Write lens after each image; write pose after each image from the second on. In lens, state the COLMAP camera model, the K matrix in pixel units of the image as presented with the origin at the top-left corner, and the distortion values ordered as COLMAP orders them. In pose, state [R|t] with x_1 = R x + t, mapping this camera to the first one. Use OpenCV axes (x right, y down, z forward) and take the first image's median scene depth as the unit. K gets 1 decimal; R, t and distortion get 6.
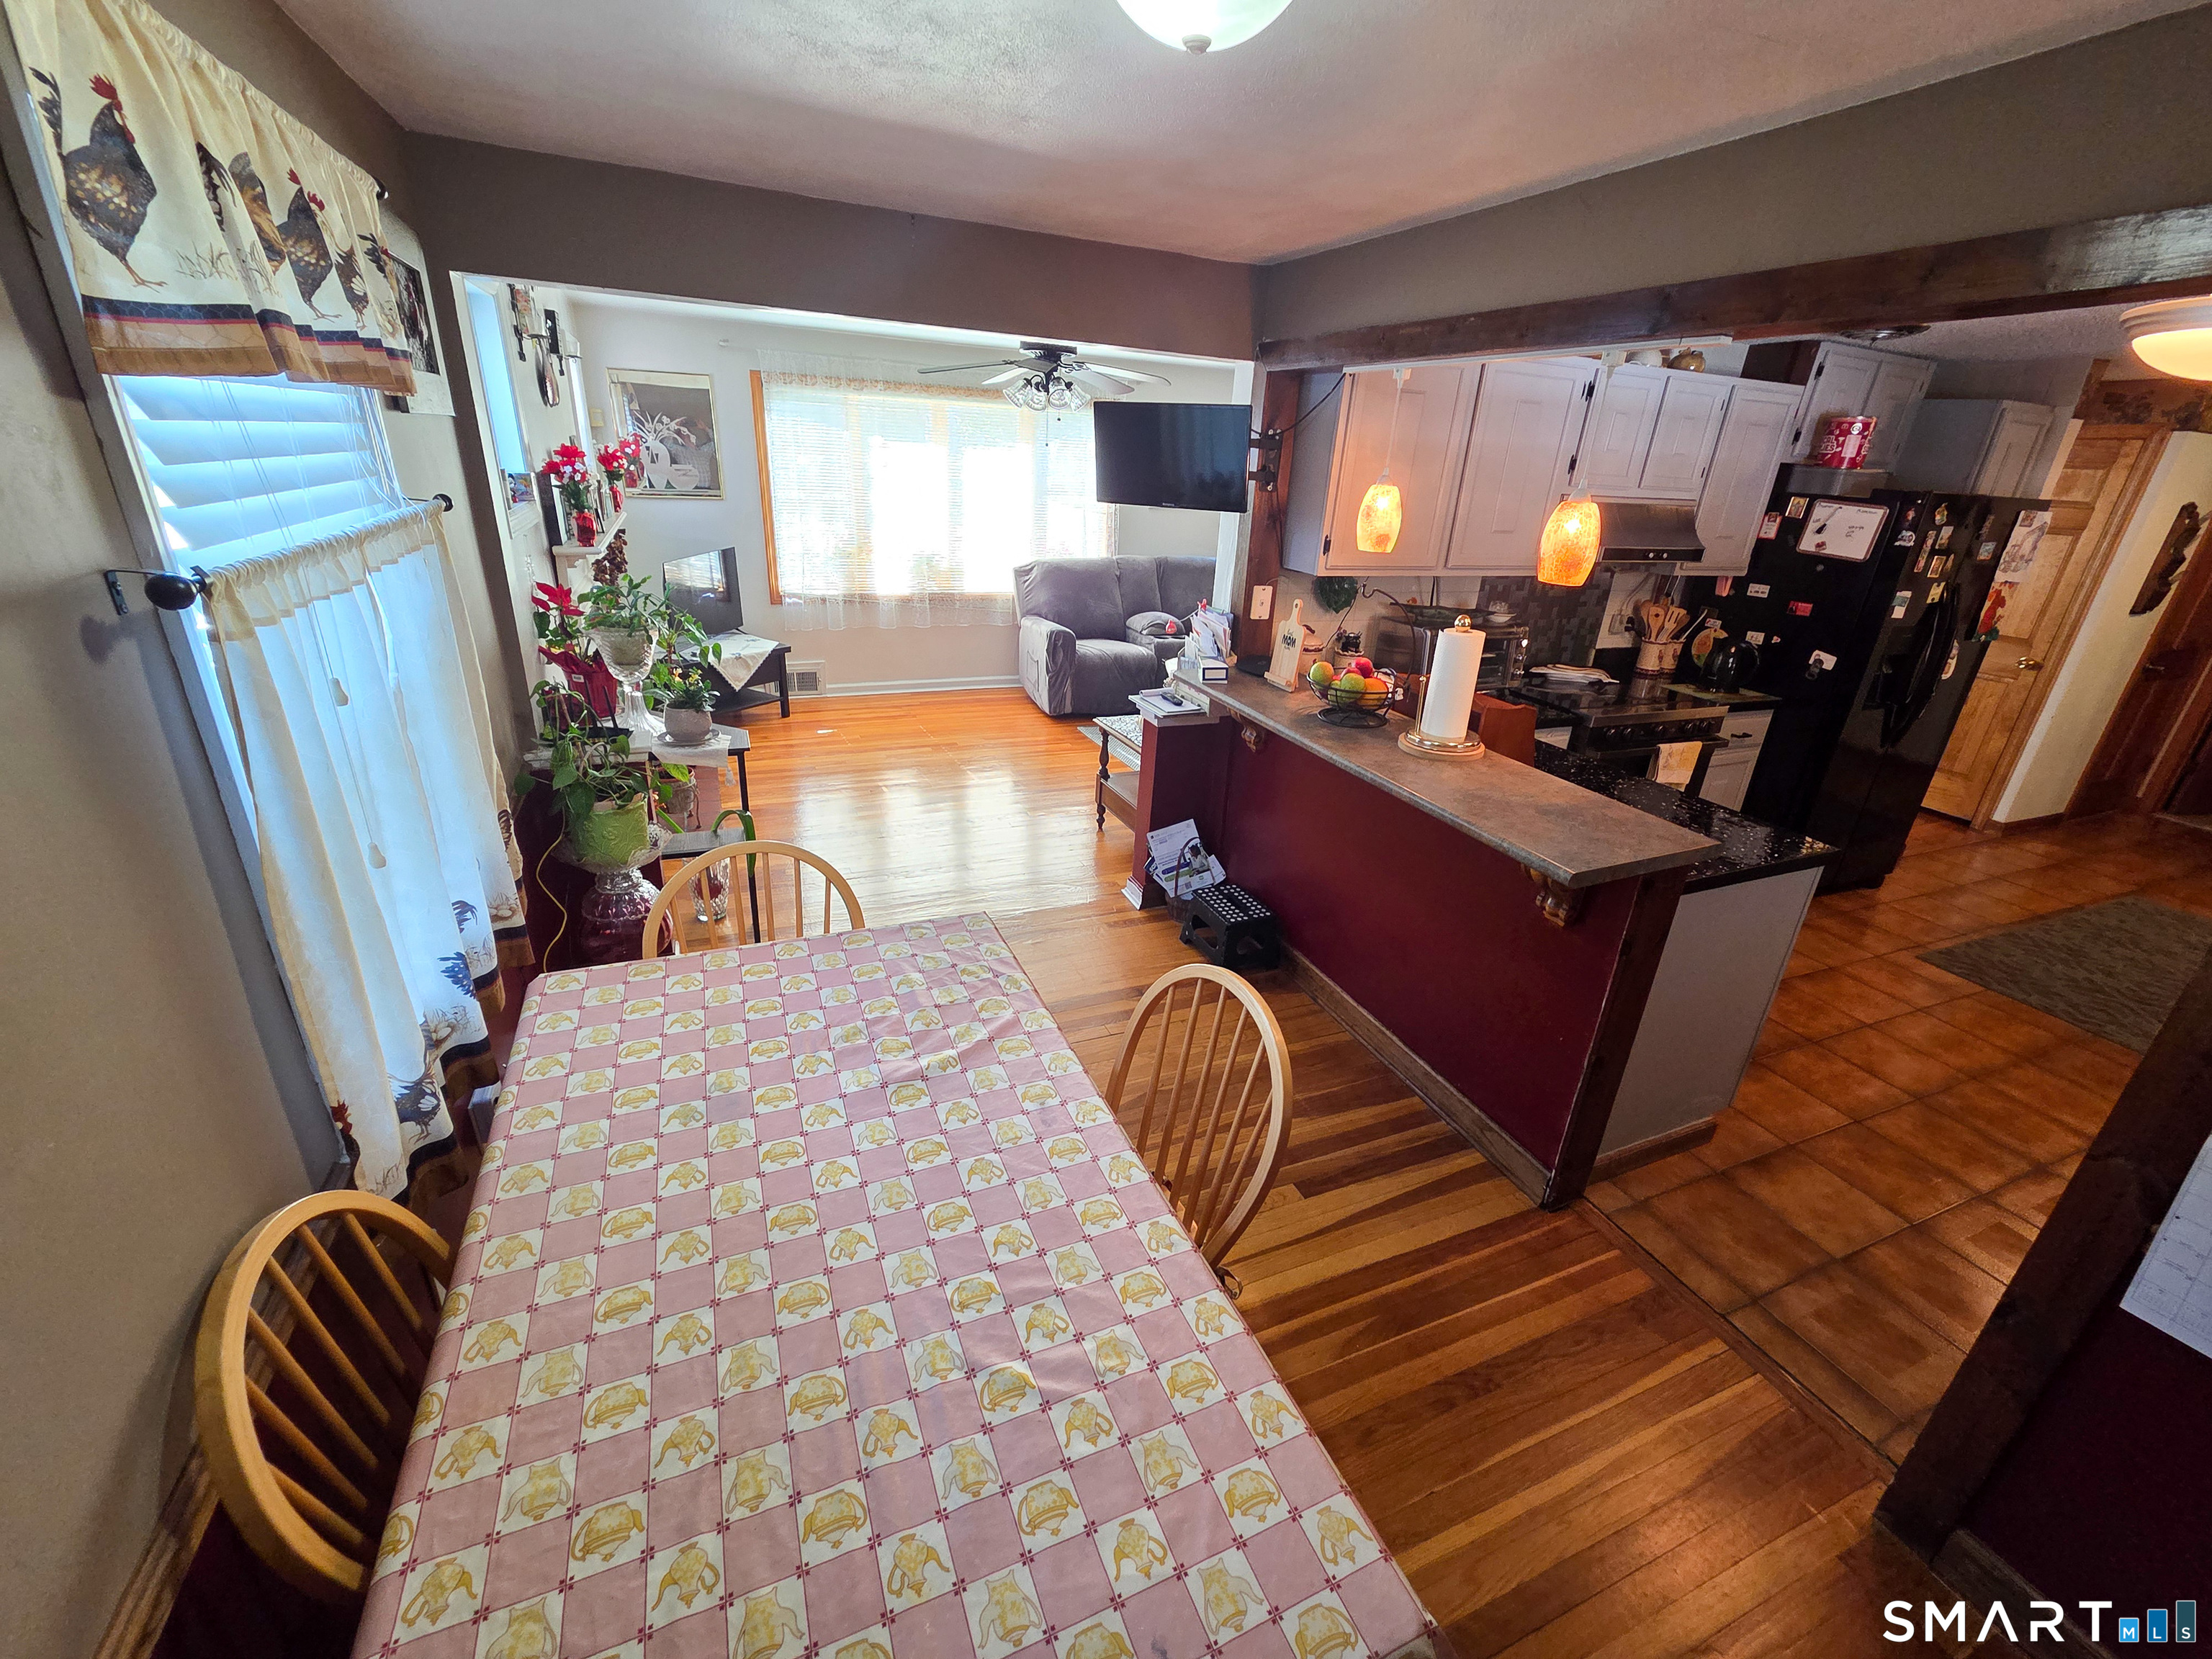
lens RADIAL K [[912.8, 0, 1103.1], [0, 912.8, 818.6], [0, 0, 1]] dist [-0.001832, 0.003968]
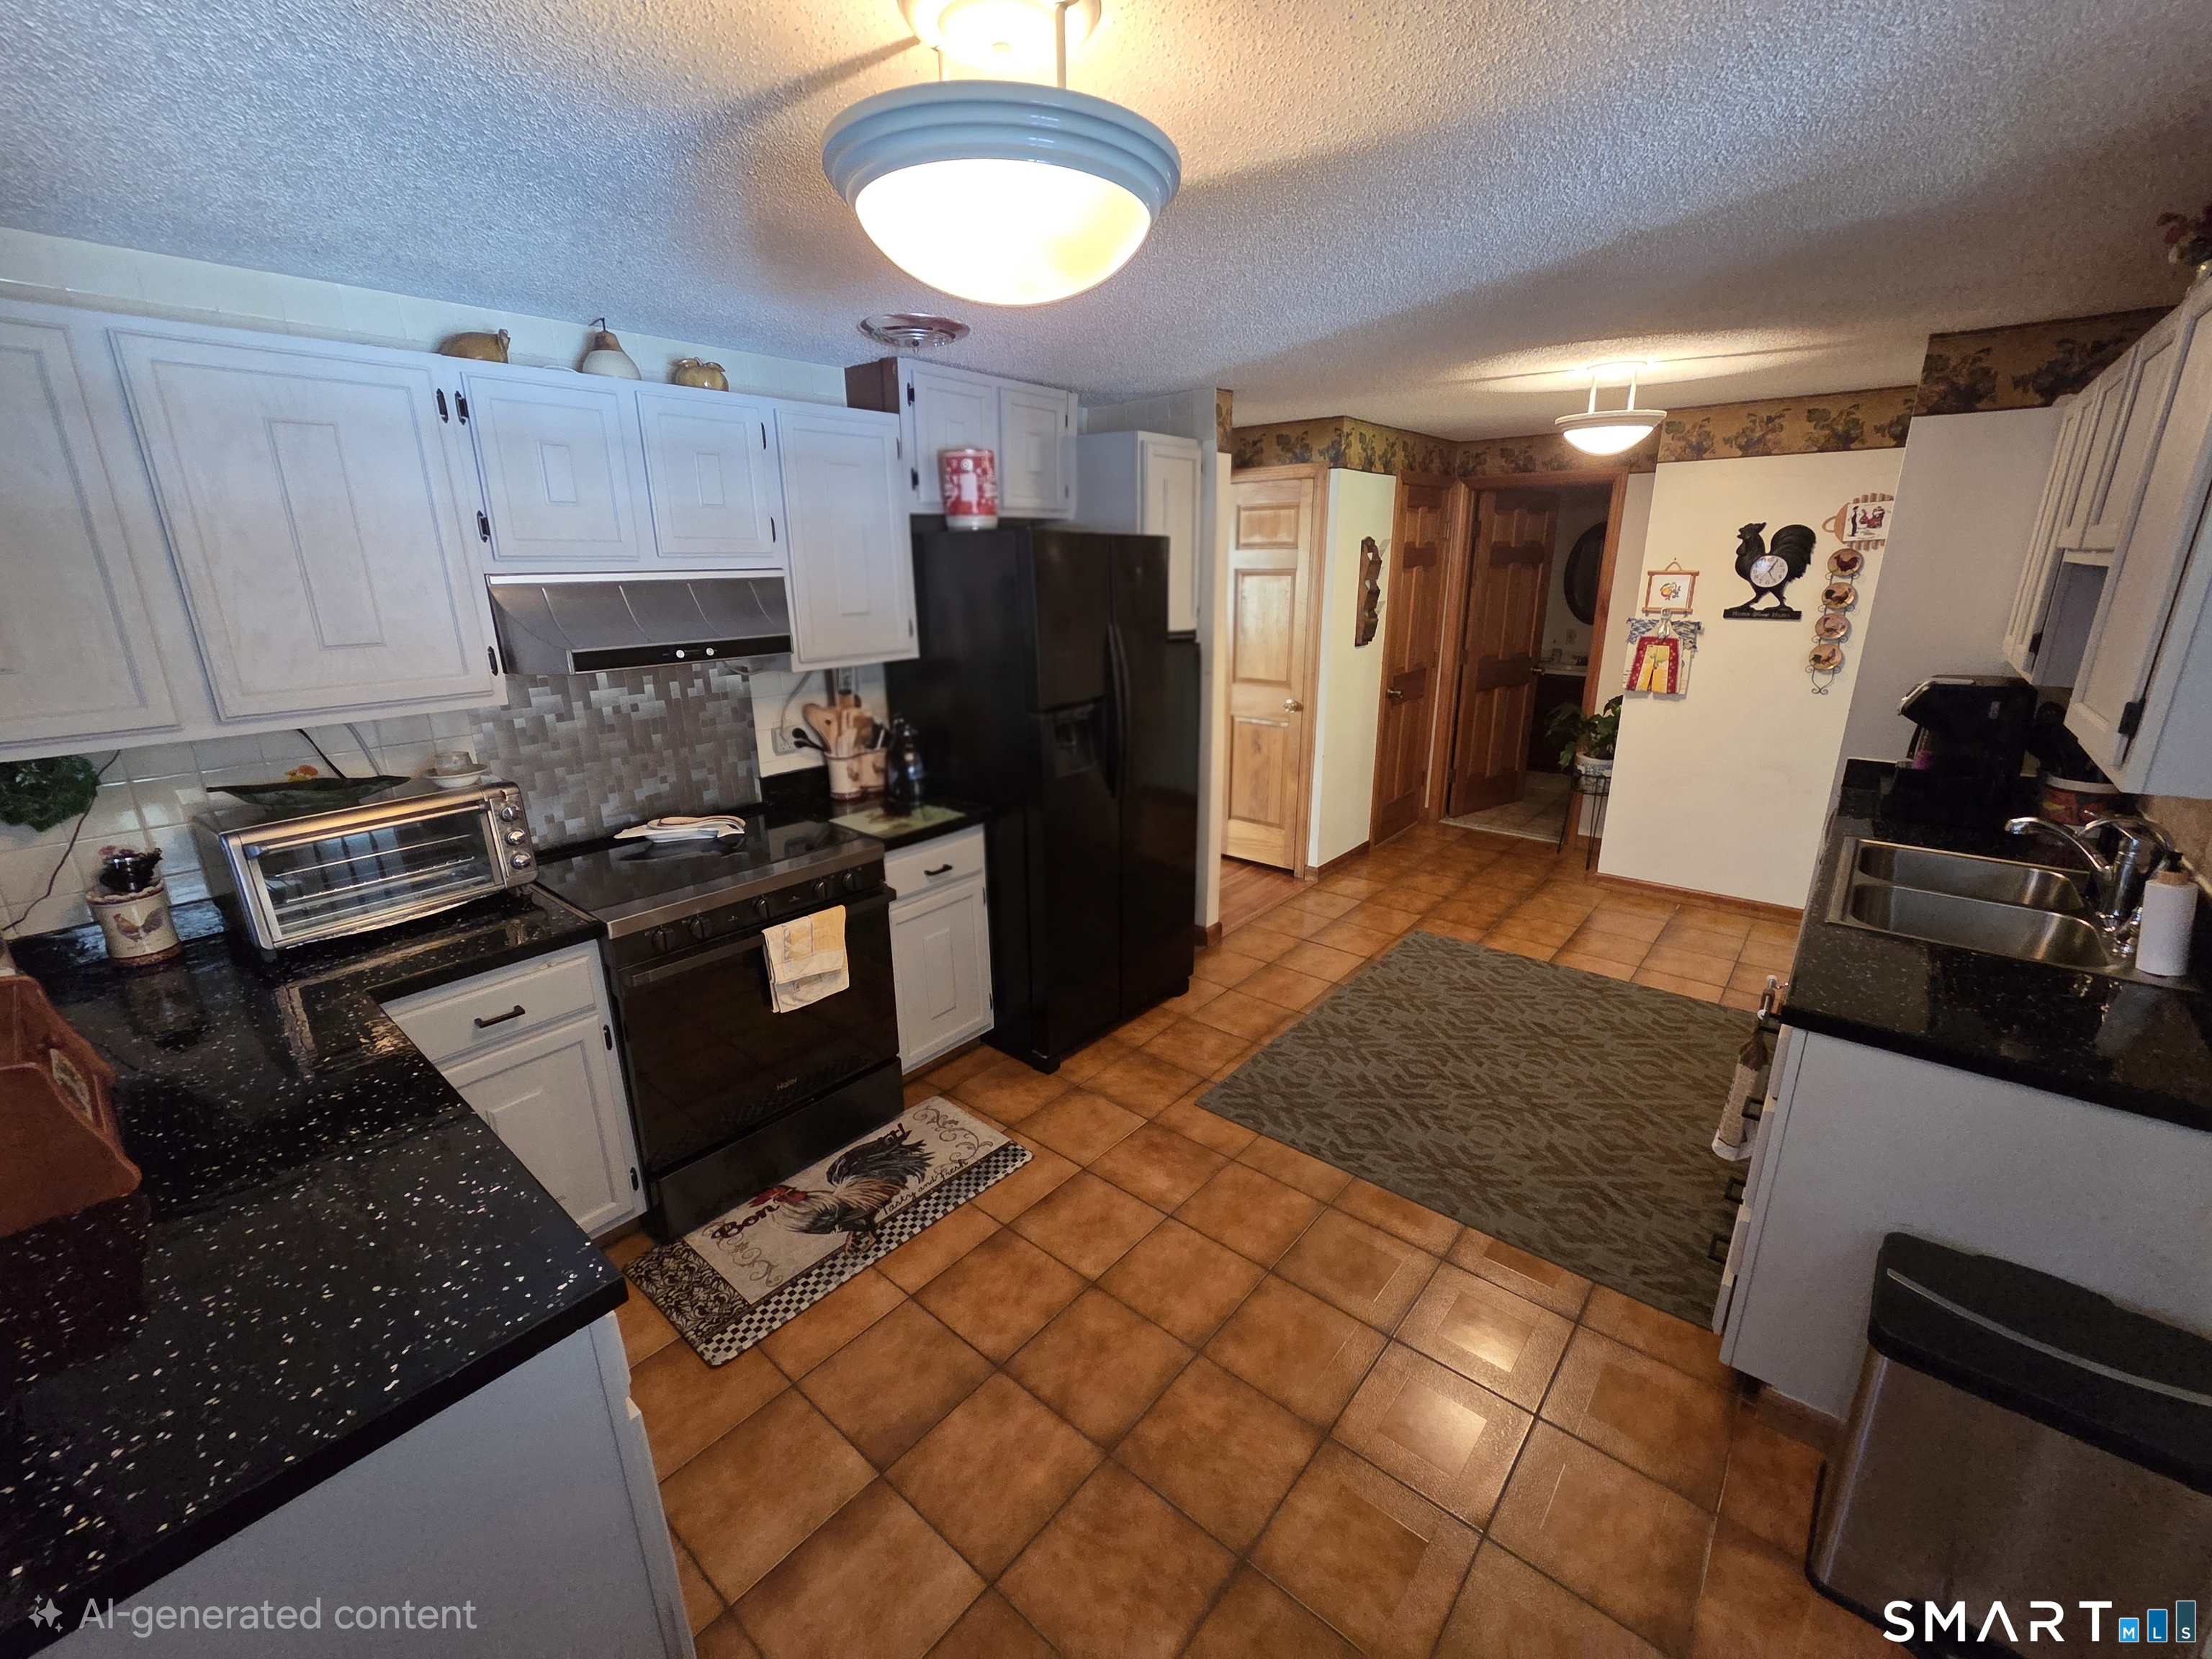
lens RADIAL K [[912.8, 0, 1103.1], [0, 912.8, 818.6], [0, 0, 1]] dist [-0.001832, 0.003968]
pose [[0.893370, -0.182748, 0.410479, 0.519772], [0.217555, 0.975257, -0.039299, -0.074084], [-0.393141, 0.124410, 0.911023, 0.268868]]
